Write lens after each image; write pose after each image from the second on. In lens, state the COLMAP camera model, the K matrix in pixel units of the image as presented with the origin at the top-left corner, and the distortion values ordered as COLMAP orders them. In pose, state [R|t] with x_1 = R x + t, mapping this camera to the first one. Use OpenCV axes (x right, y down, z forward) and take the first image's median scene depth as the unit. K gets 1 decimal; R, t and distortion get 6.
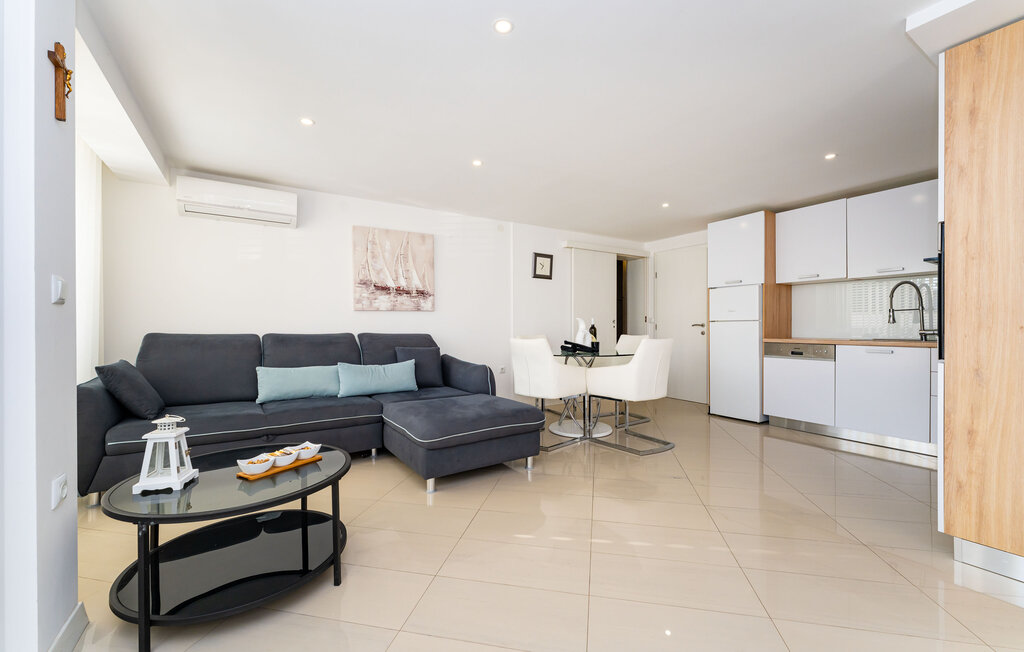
lens RADIAL K [[416.1, 0, 512.0], [0, 416.1, 326.0], [0, 0, 1]] dist [-0.002258, -0.000187]
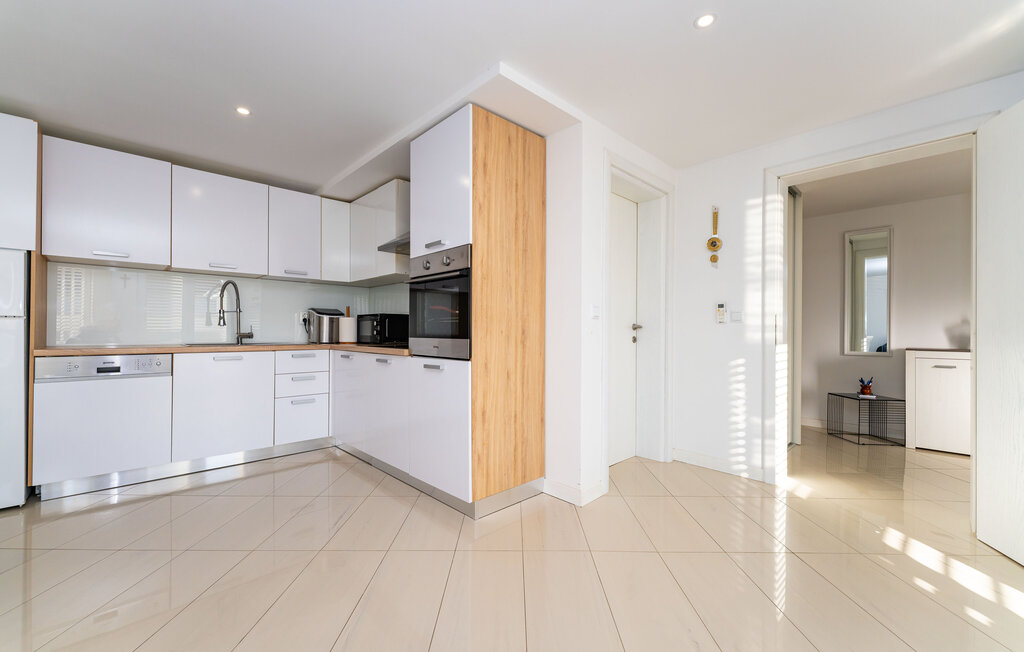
lens RADIAL K [[416.1, 0, 512.0], [0, 416.1, 326.0], [0, 0, 1]] dist [-0.002258, -0.000187]
pose [[-0.202782, 0.014122, 0.979122, -0.084099], [-0.007557, 0.999844, -0.015986, 0.003262], [-0.979195, -0.010641, -0.202643, 0.566544]]
